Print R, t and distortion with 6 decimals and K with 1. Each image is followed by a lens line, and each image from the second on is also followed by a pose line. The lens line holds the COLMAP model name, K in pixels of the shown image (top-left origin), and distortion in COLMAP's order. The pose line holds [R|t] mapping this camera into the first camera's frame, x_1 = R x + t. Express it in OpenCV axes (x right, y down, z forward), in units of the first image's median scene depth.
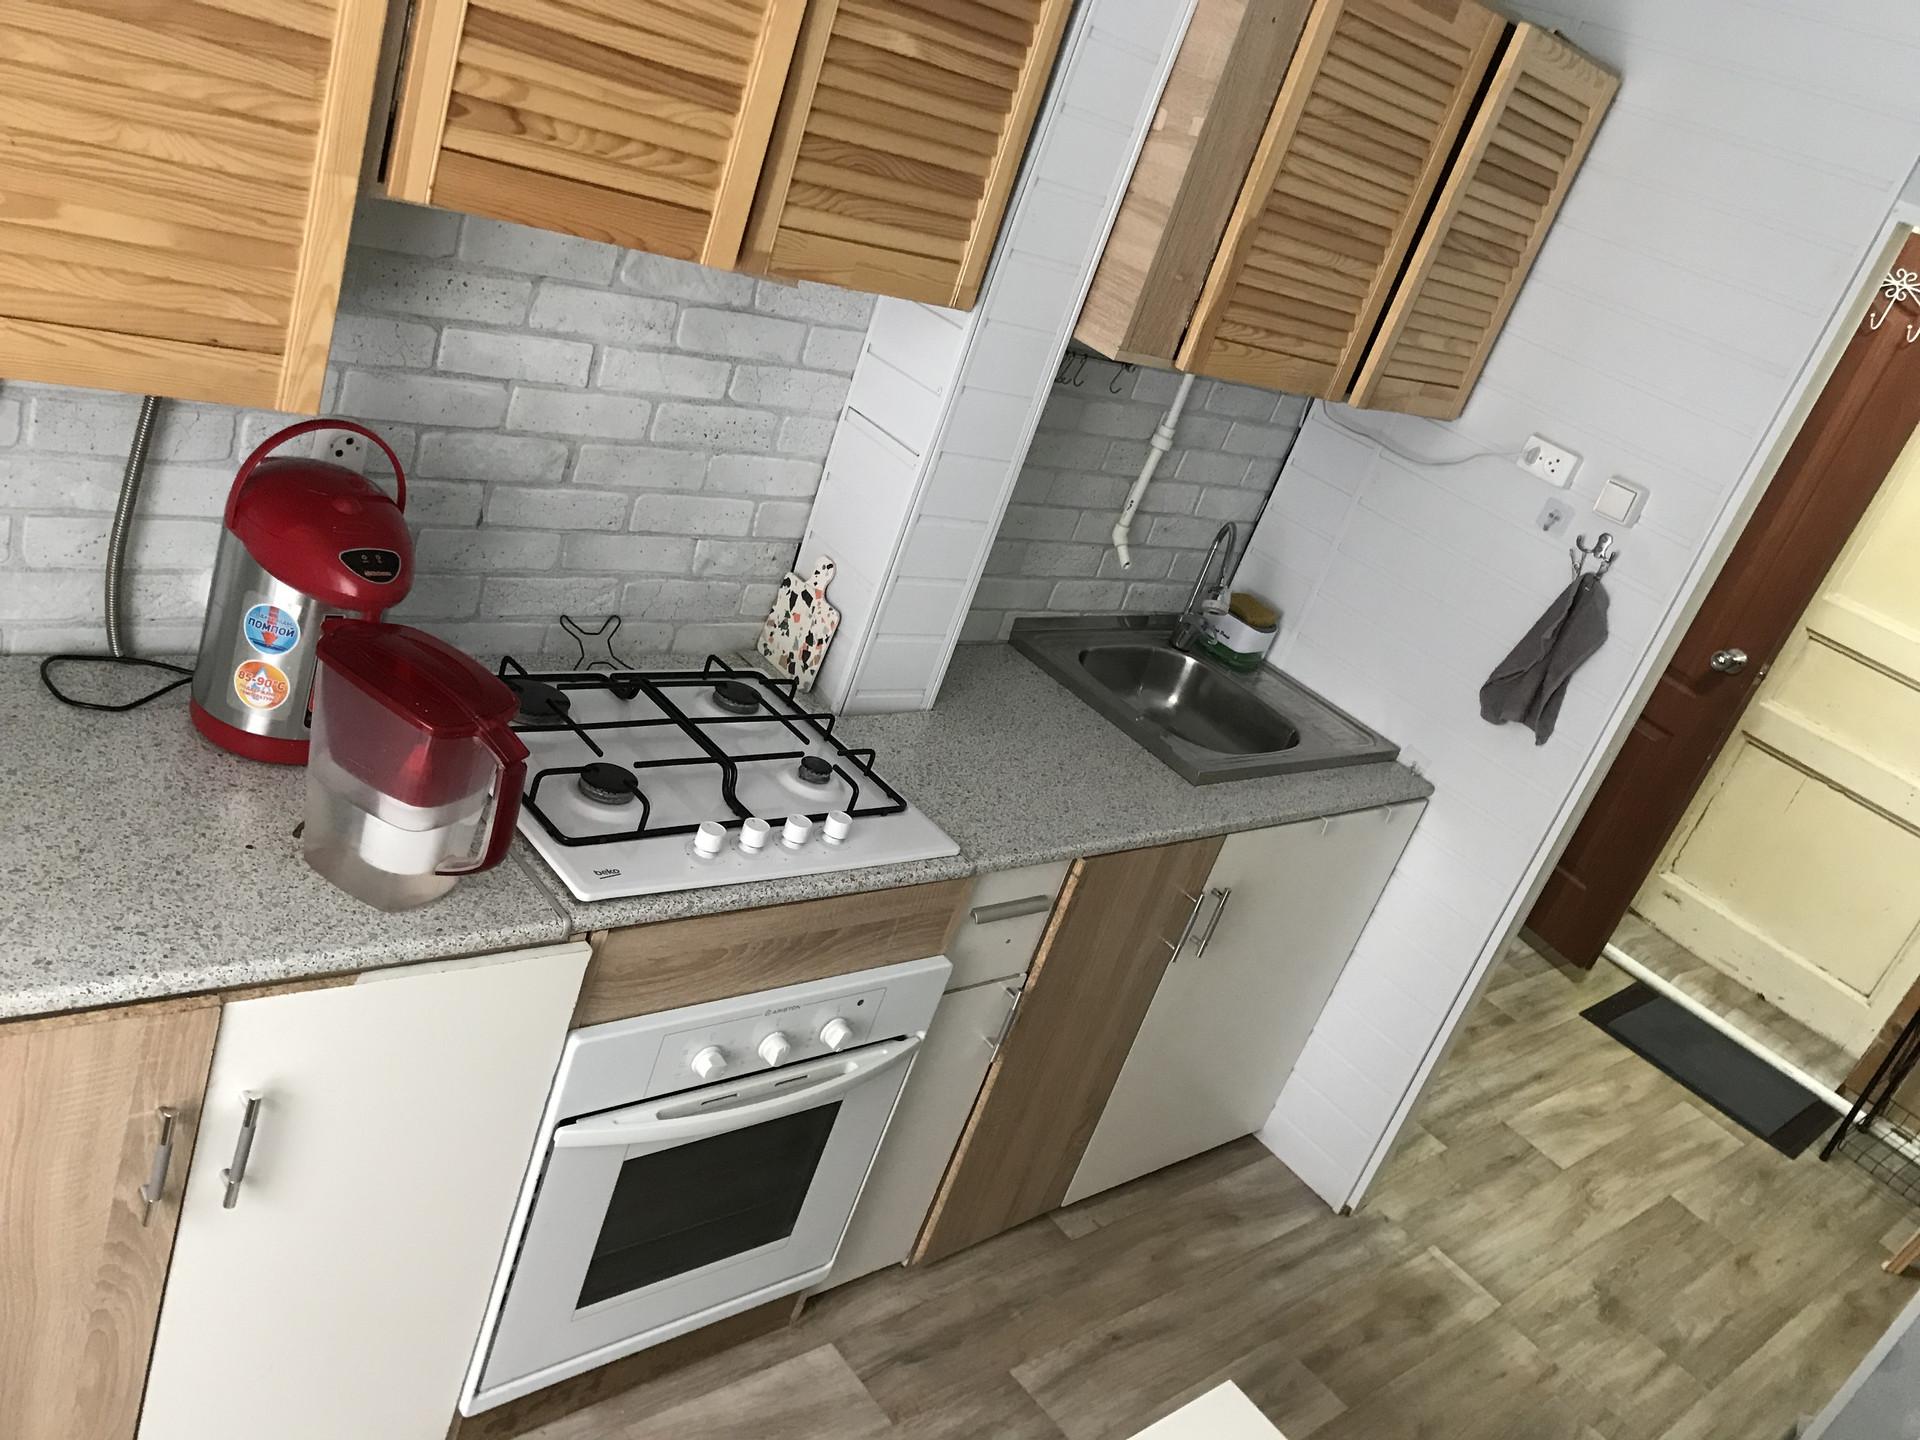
lens RADIAL K [[1542.0, 0, 967.7], [0, 1542.0, 720.5], [0, 0, 1]] dist [0.024028, -0.016231]
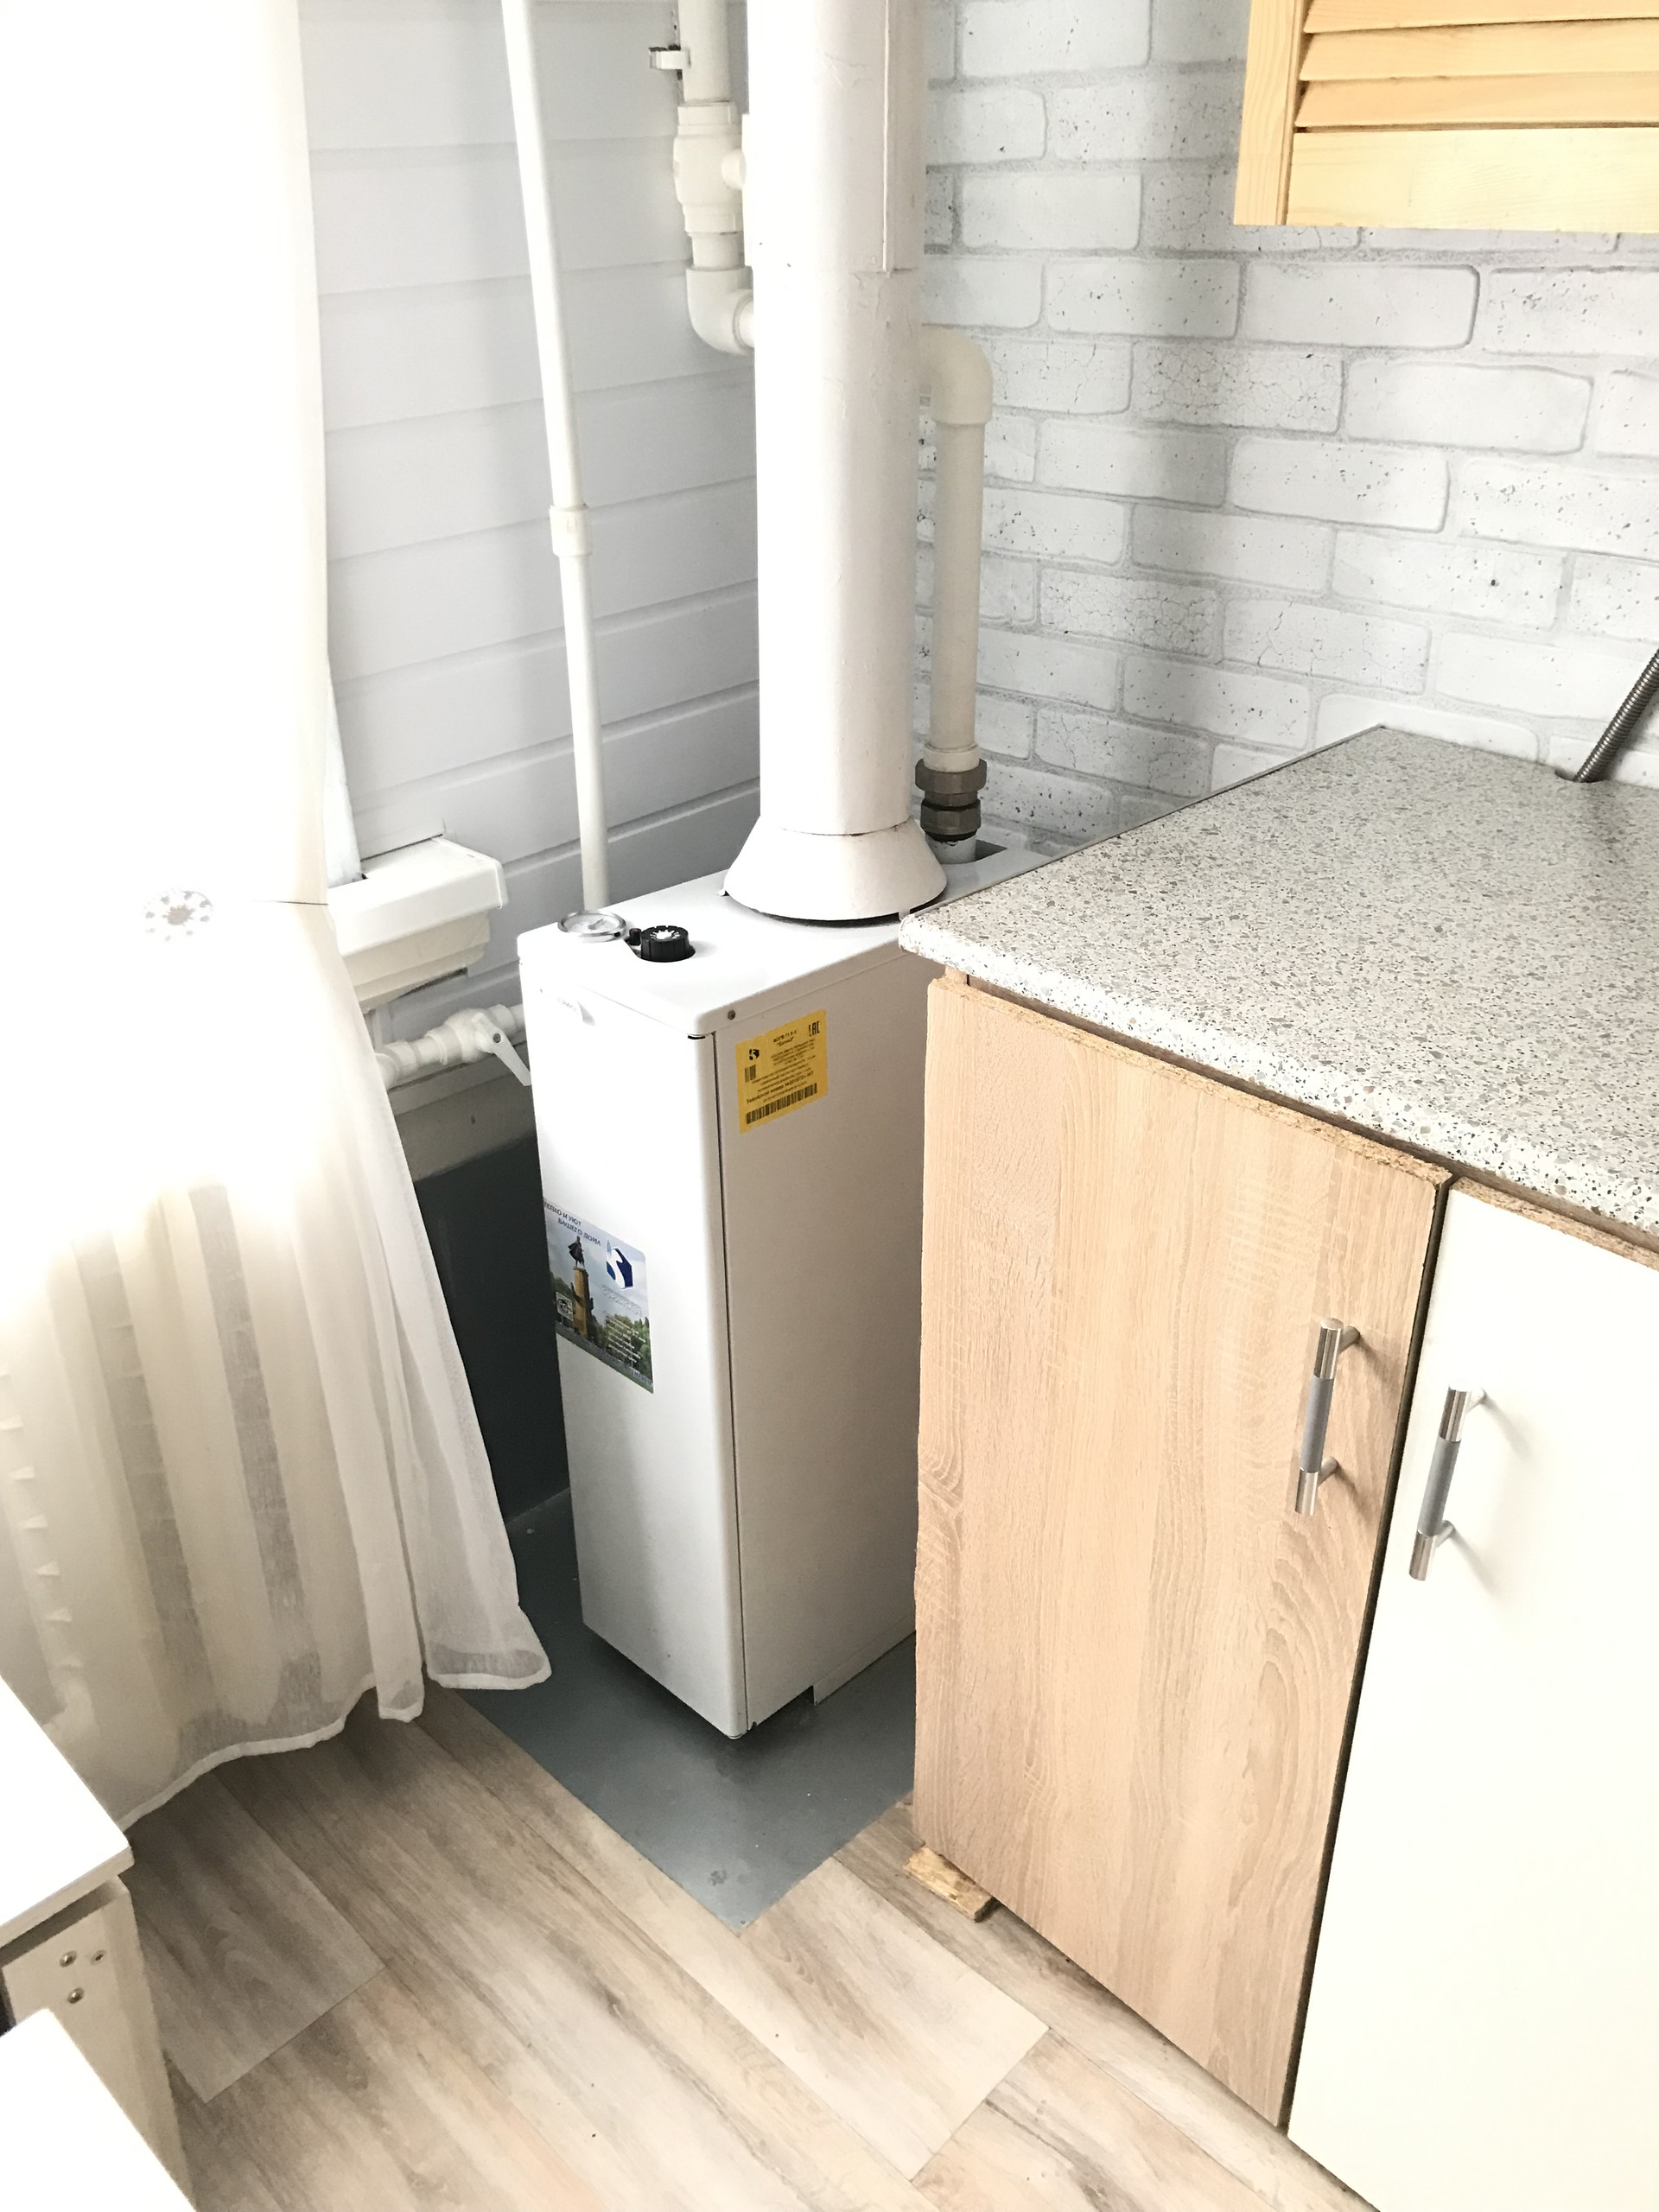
lens RADIAL K [[1776.5, 0, 825.3], [0, 1776.5, 1091.8], [0, 0, 1]] dist [0.024028, -0.016231]
pose [[0.062820, 0.147563, -0.987056, 0.116873], [-0.366197, 0.923436, 0.114746, 0.116790], [0.928415, 0.354248, 0.112048, 0.513305]]
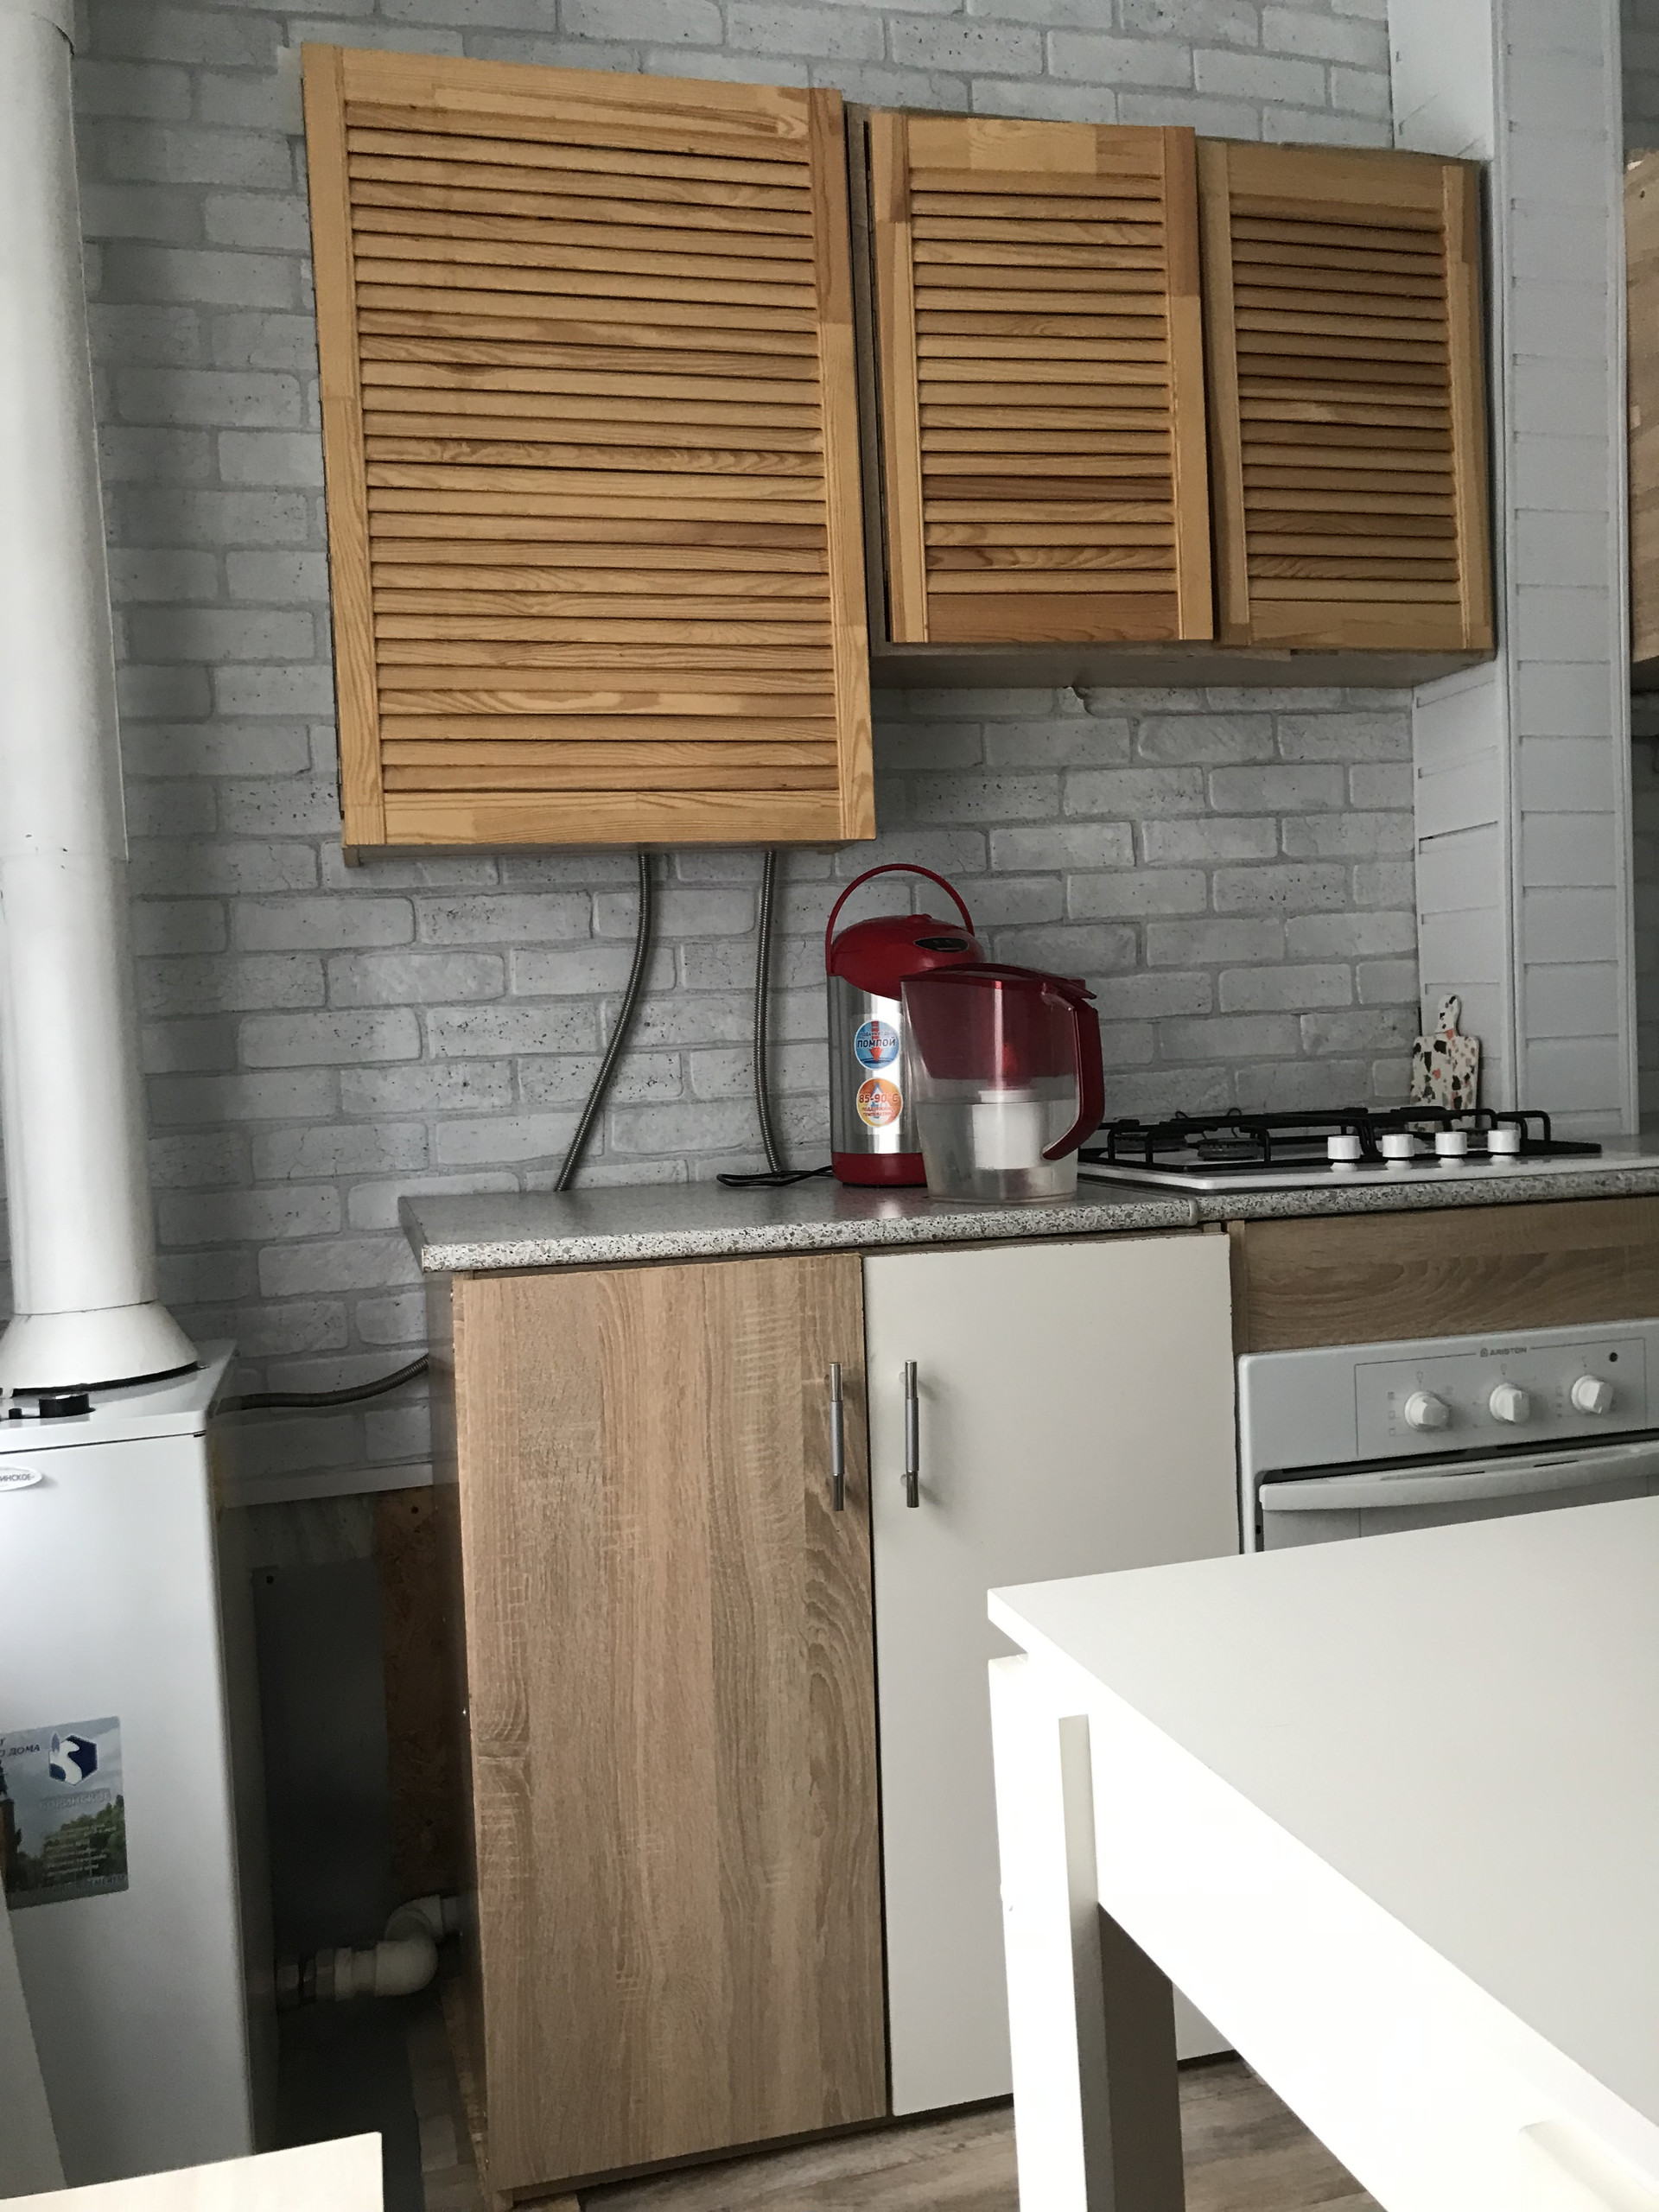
lens RADIAL K [[1776.5, 0, 833.6], [0, 1776.5, 1111.5], [0, 0, 1]] dist [0.024028, -0.016231]
pose [[0.838891, -0.348981, -0.417702, 0.023411], [0.136947, 0.878051, -0.458554, 0.470224], [0.526790, 0.327474, 0.784381, 0.021301]]
